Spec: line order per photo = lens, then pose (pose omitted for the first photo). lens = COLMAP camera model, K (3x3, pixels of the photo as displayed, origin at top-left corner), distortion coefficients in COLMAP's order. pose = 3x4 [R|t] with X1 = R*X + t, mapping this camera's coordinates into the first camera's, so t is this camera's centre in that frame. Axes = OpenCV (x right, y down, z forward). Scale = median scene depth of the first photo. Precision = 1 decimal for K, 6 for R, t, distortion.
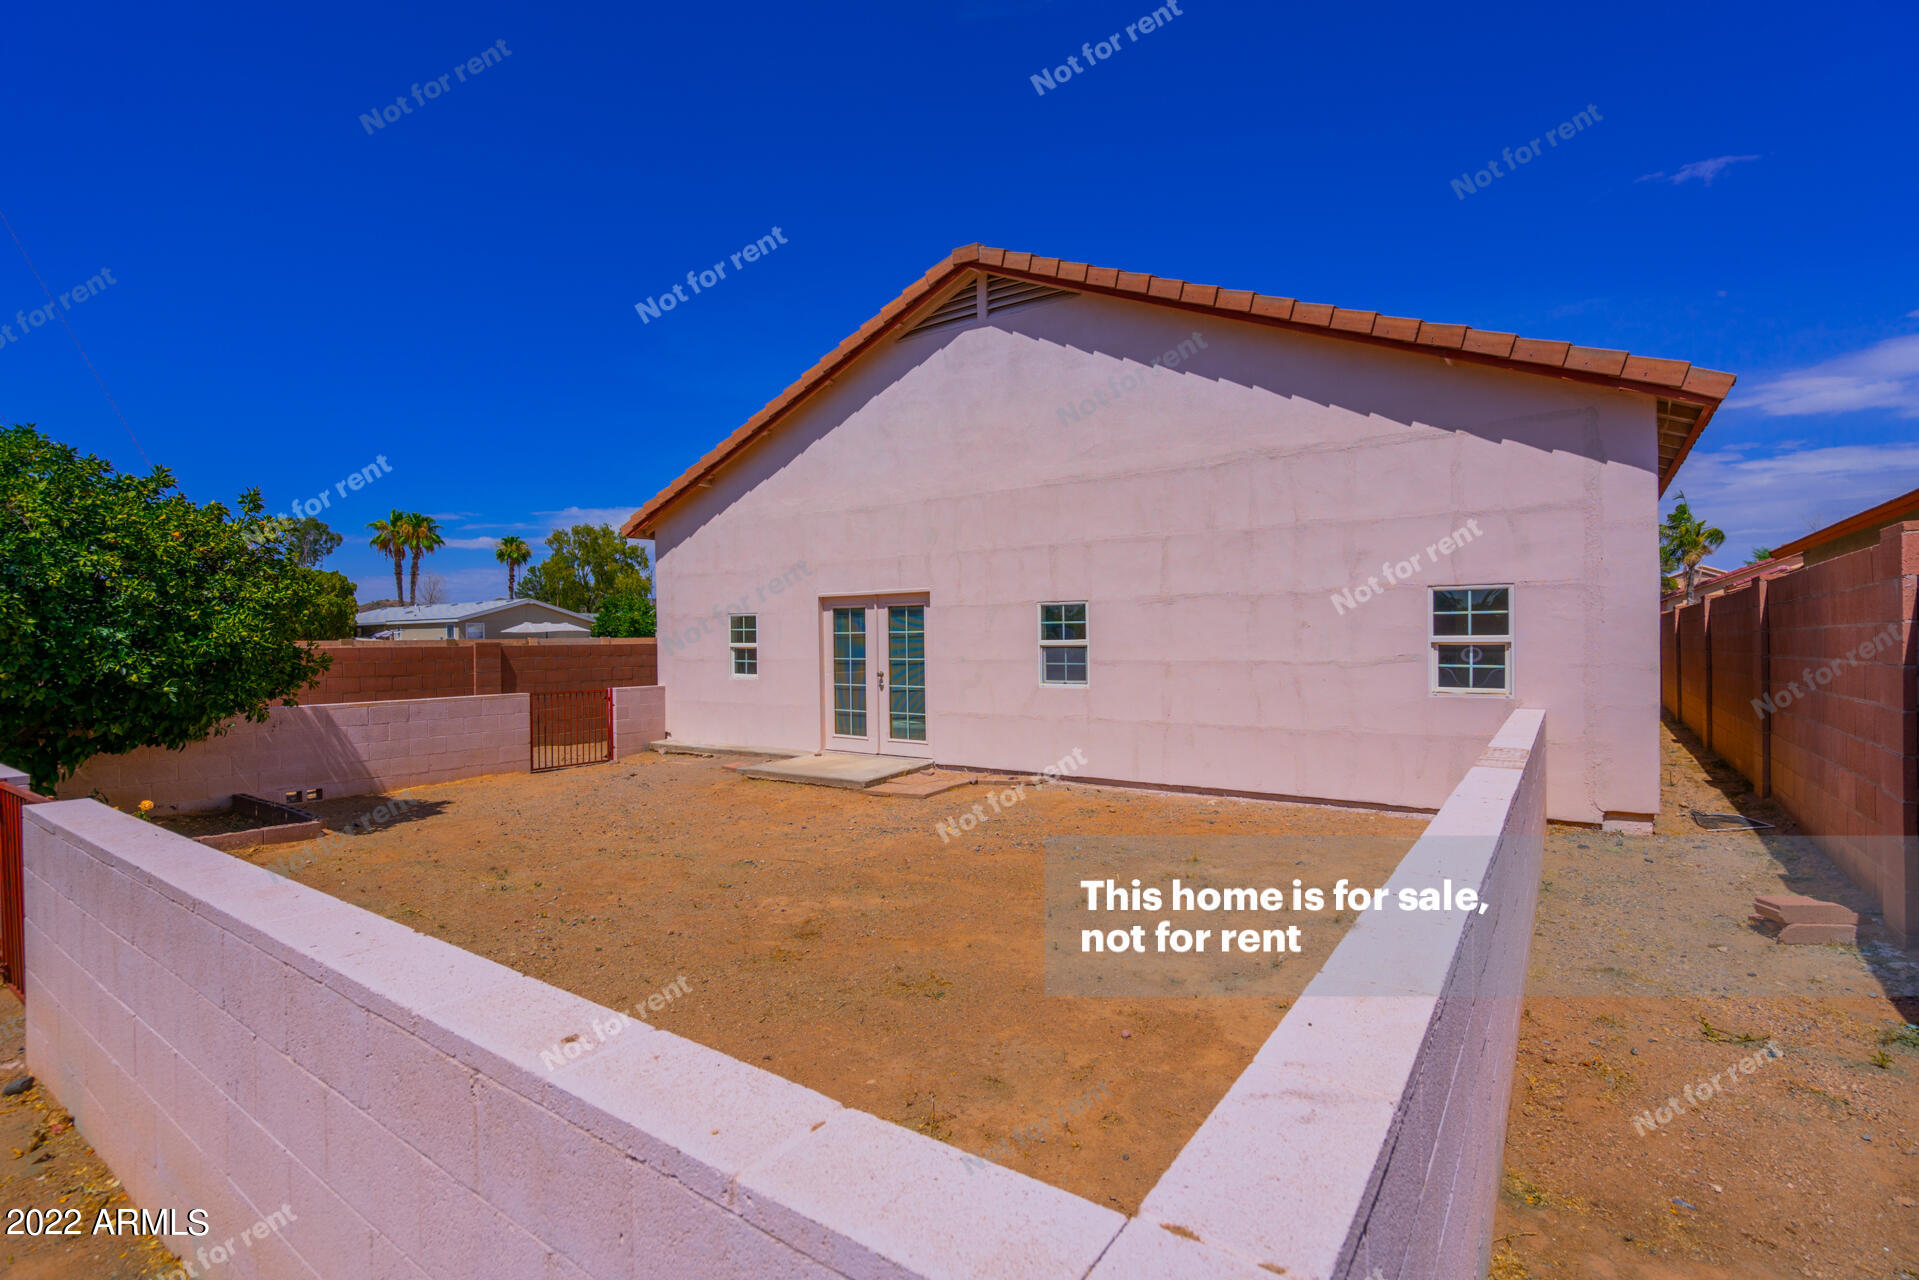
lens RADIAL K [[902.6, 0, 959.5], [0, 902.6, 640.0], [0, 0, 1]] dist [-0.000617, 0.000231]
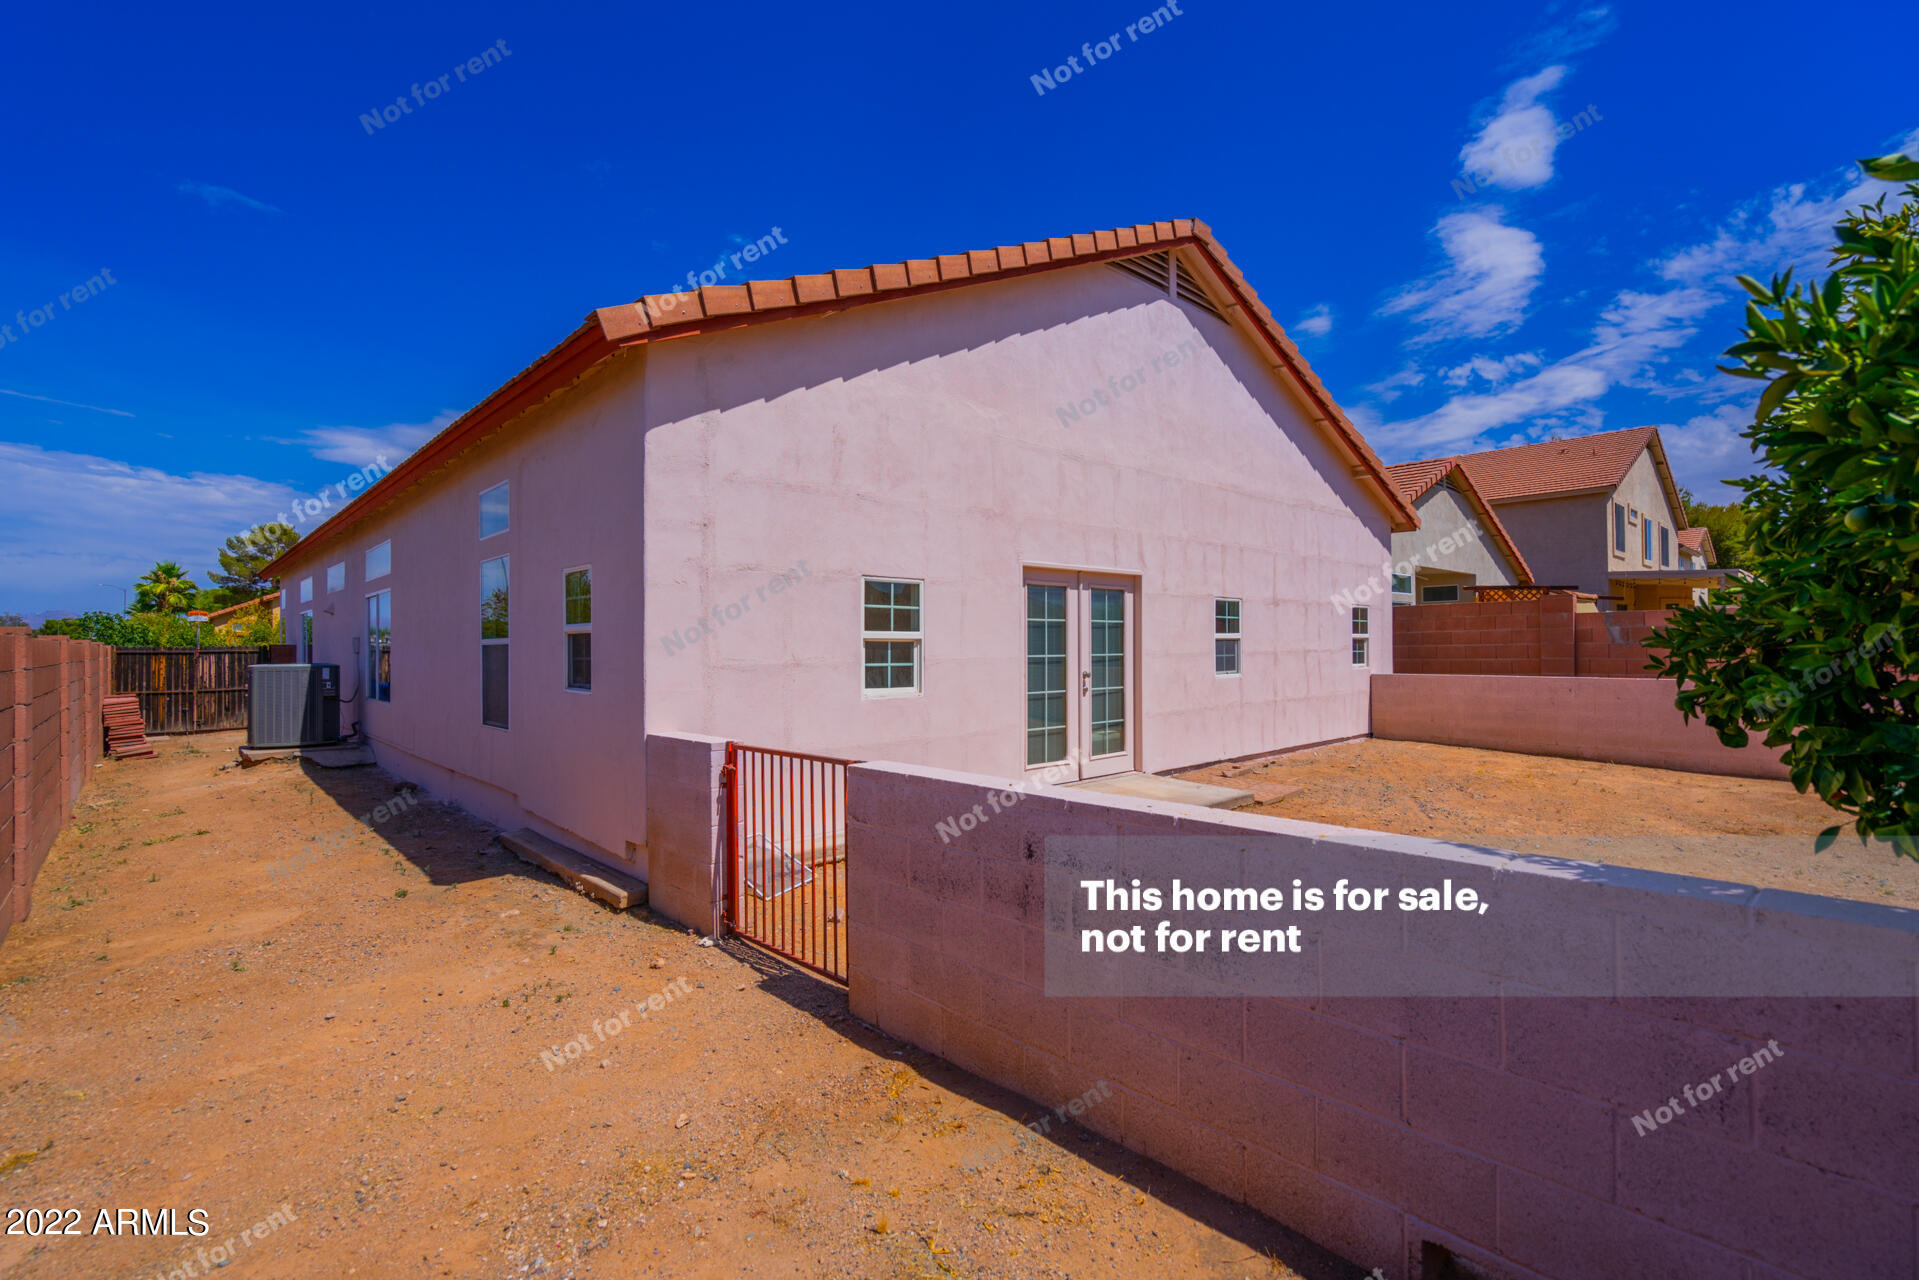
lens RADIAL K [[865.7, 0, 1014.9], [0, 865.7, 639.4], [0, 0, 1]] dist [-0.003141, -0.000138]
pose [[0.176351, 0.013990, 0.984228, -0.893583], [0.007262, 0.999853, -0.015513, 0.020237], [-0.984301, 0.009884, 0.176223, 0.999983]]
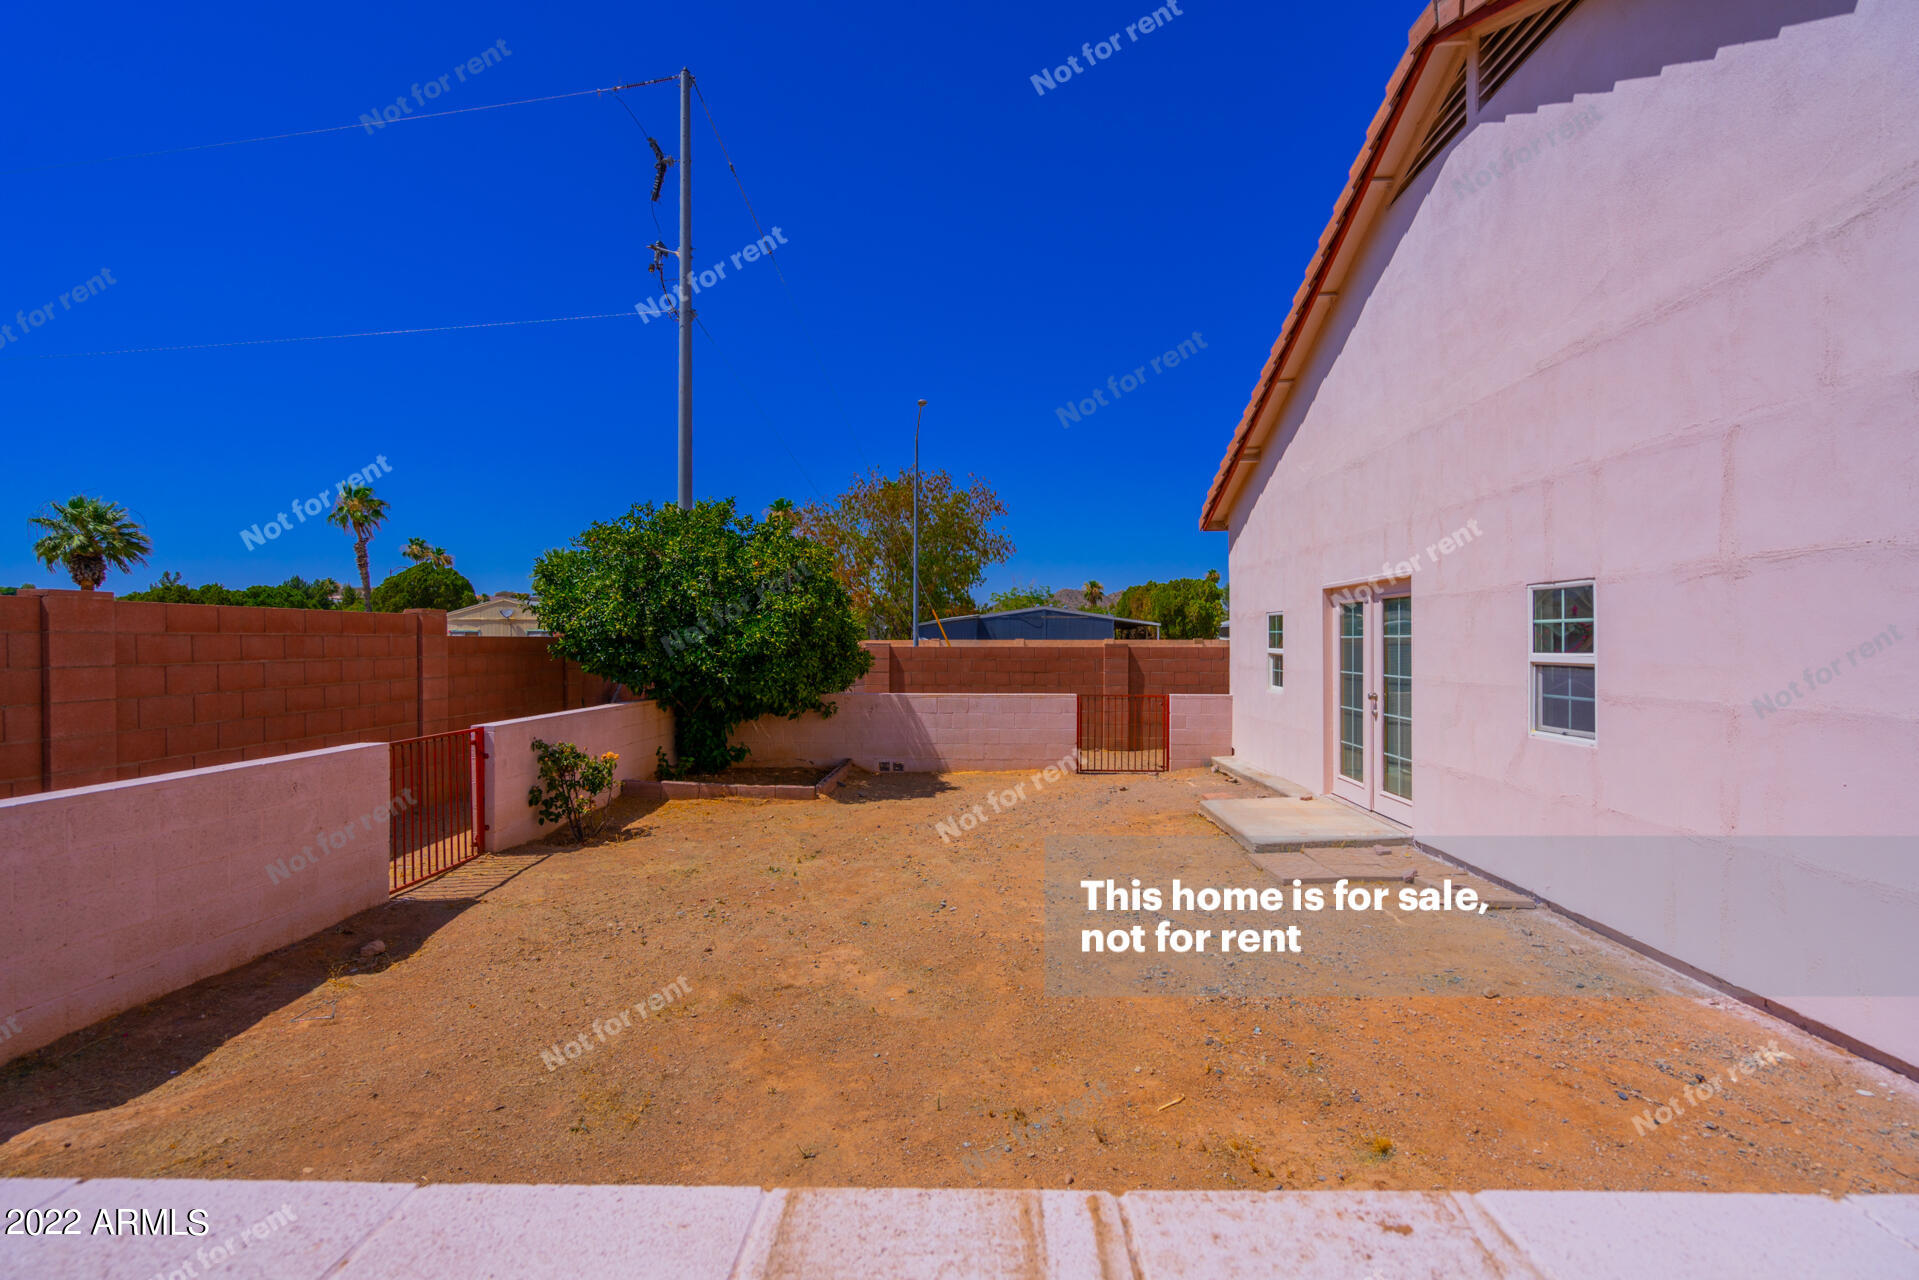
lens RADIAL K [[902.6, 0, 959.5], [0, 902.6, 640.0], [0, 0, 1]] dist [-0.000617, 0.000231]
pose [[0.544673, 0.008408, -0.838606, 0.345167], [-0.007601, 0.999958, 0.005089, -0.007298], [0.838614, 0.003602, 0.544714, 0.382420]]
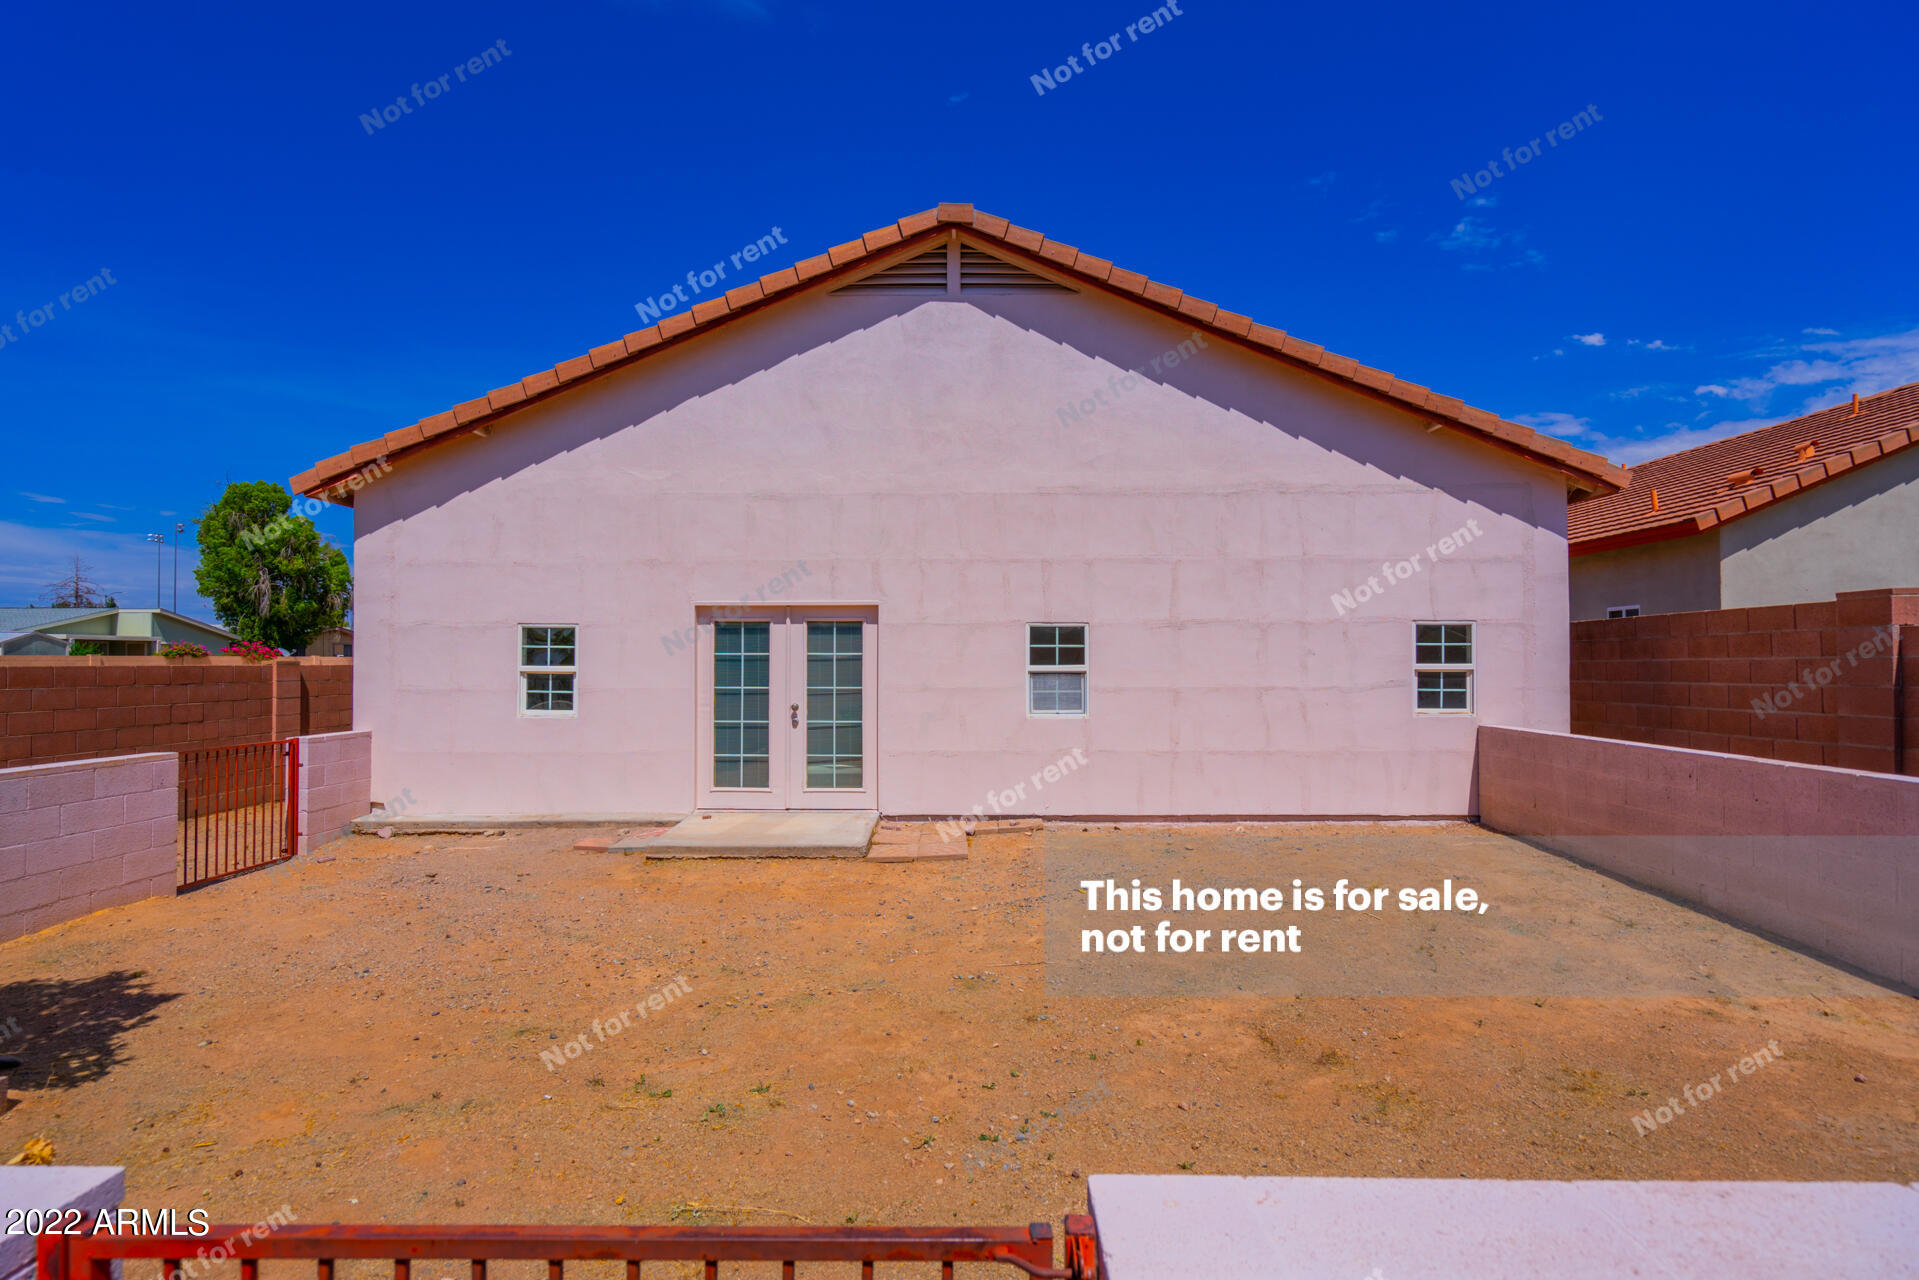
lens RADIAL K [[893.0, 0, 944.7], [0, 893.0, 647.4], [0, 0, 1]] dist [-0.003757, 0.000283]
pose [[0.820318, 0.019063, 0.571590, -0.459180], [-0.006461, 0.999689, -0.024068, 0.004150], [-0.571871, 0.016051, 0.820186, 0.307756]]
